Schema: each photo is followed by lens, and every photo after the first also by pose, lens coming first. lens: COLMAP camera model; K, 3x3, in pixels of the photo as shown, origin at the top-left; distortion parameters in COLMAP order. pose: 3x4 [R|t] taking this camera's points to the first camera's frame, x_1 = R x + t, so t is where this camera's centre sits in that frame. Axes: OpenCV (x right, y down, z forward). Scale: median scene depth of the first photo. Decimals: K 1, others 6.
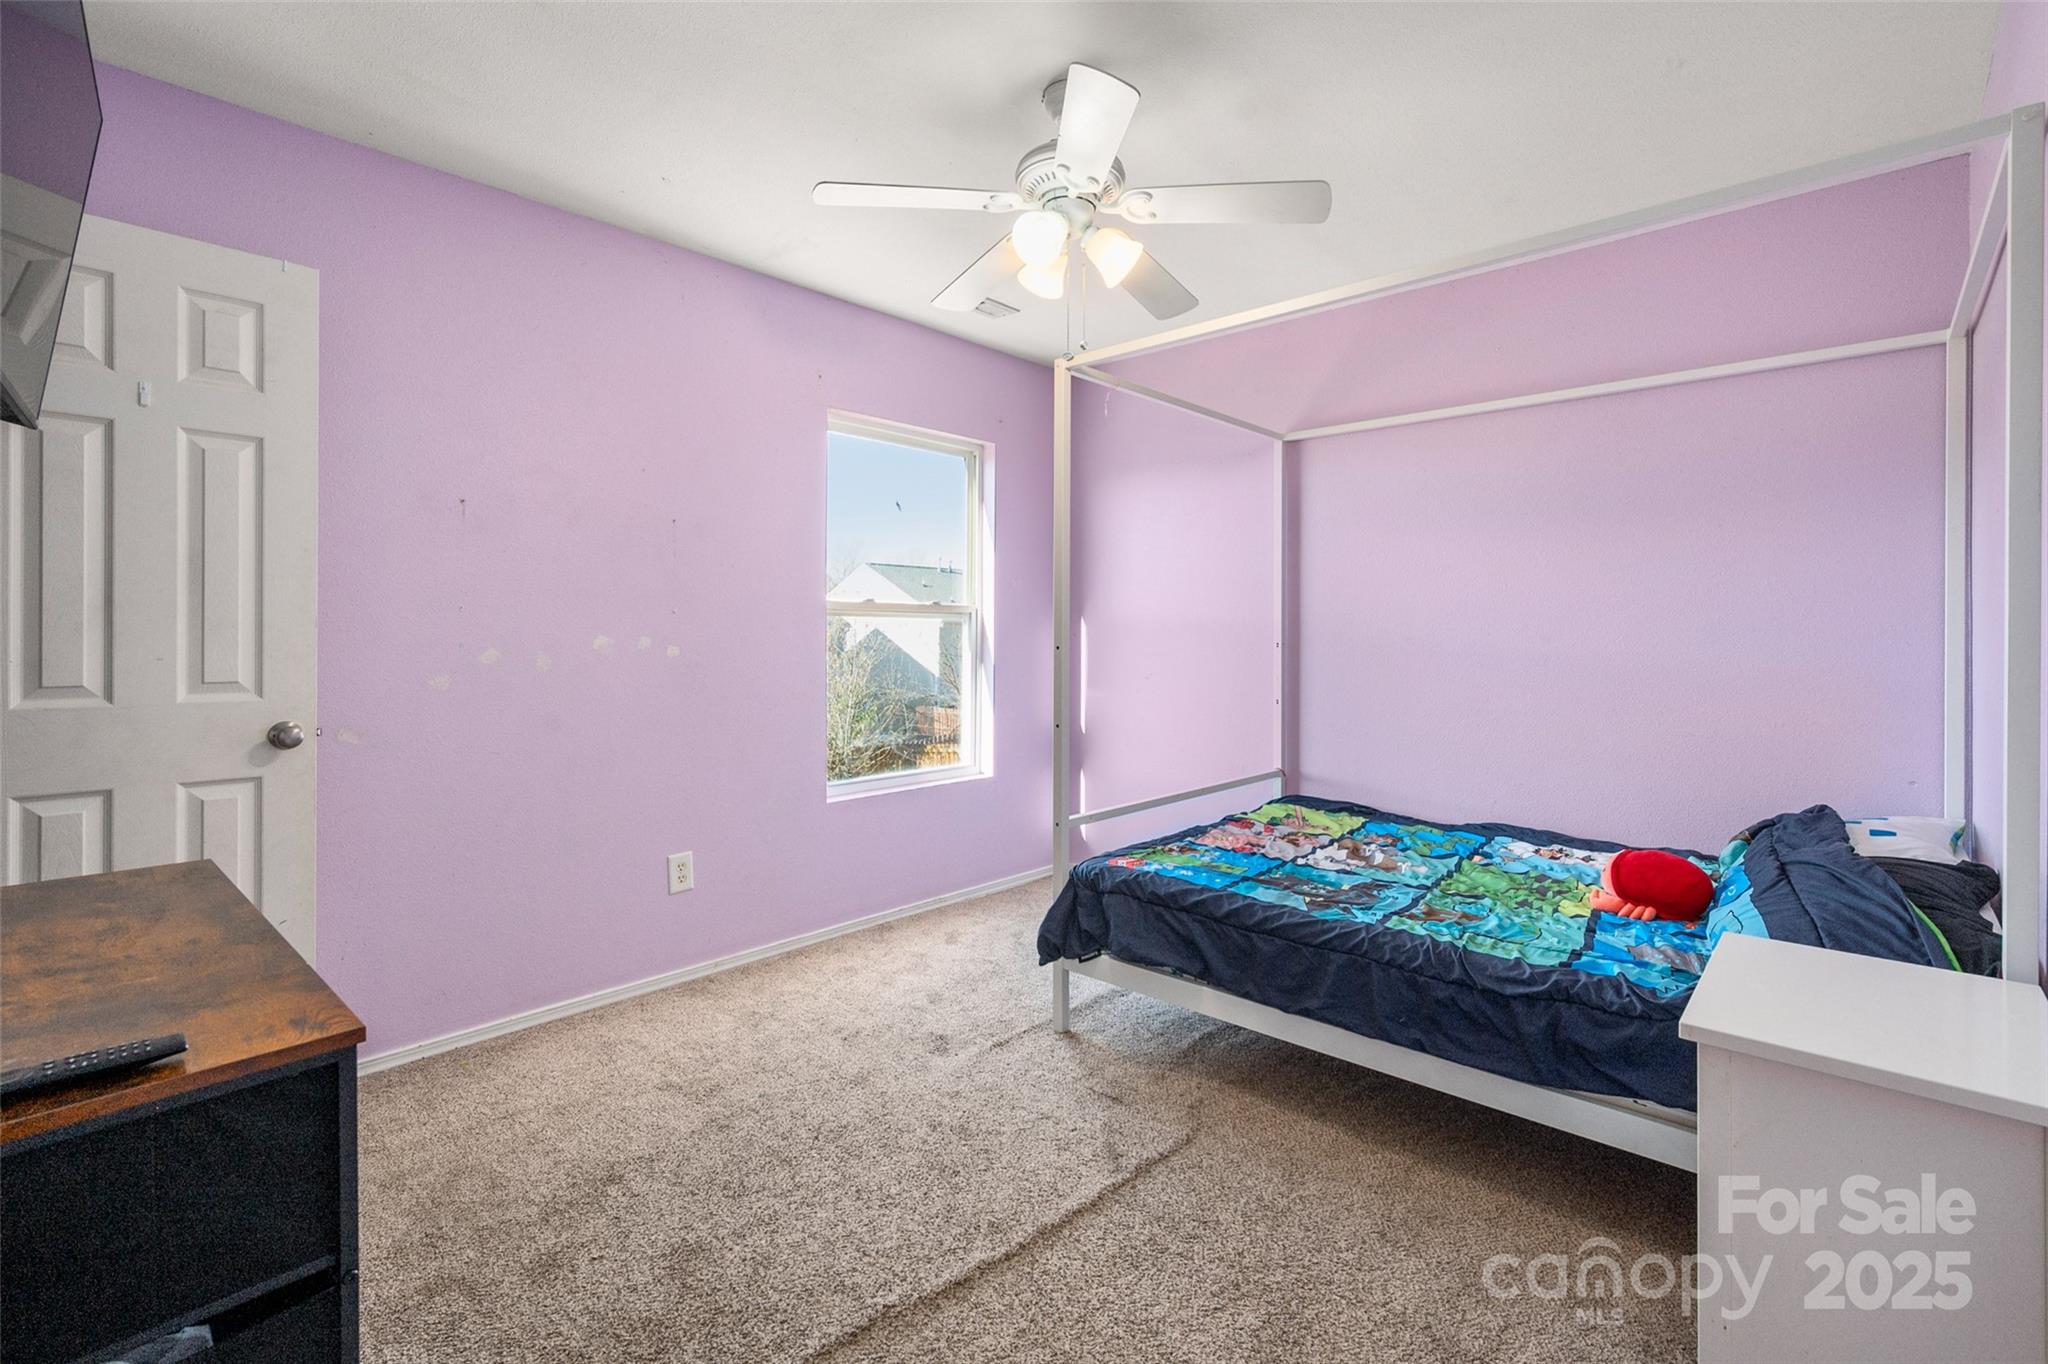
lens RADIAL K [[918.3, 0, 1024.2], [0, 918.3, 642.4], [0, 0, 1]] dist [-0.000367, -0.000027]
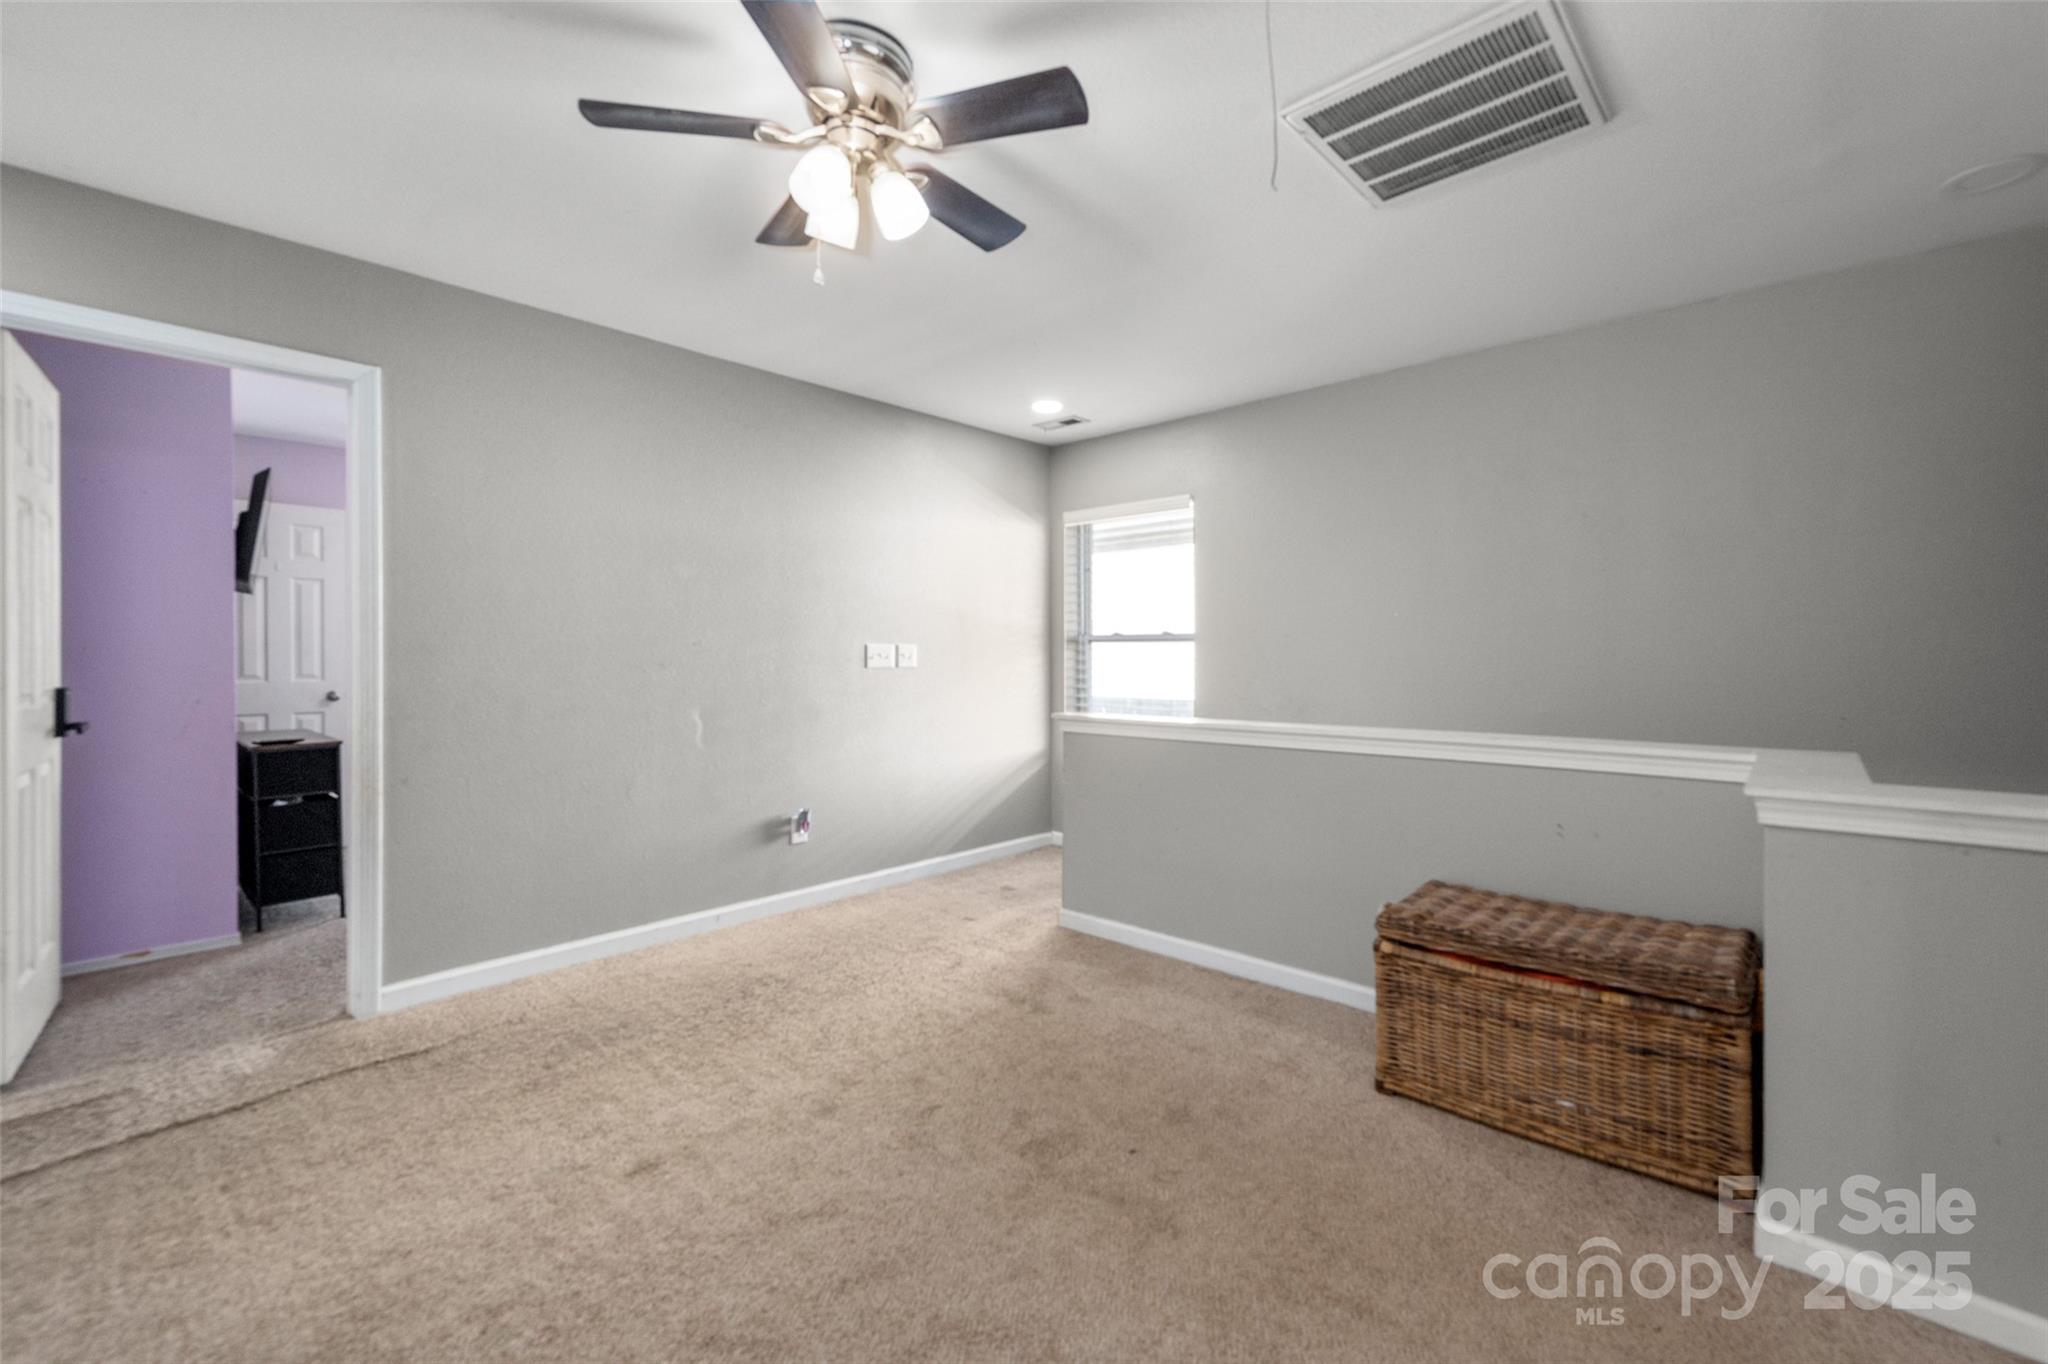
lens RADIAL K [[849.9, 0, 1024.1], [0, 849.9, 667.2], [0, 0, 1]] dist [0.000263, 0.000009]
pose [[0.999791, -0.004858, -0.019836, 1.218618], [0.004985, 0.999967, 0.006383, 0.018284], [0.019805, -0.006481, 0.999783, -1.387240]]
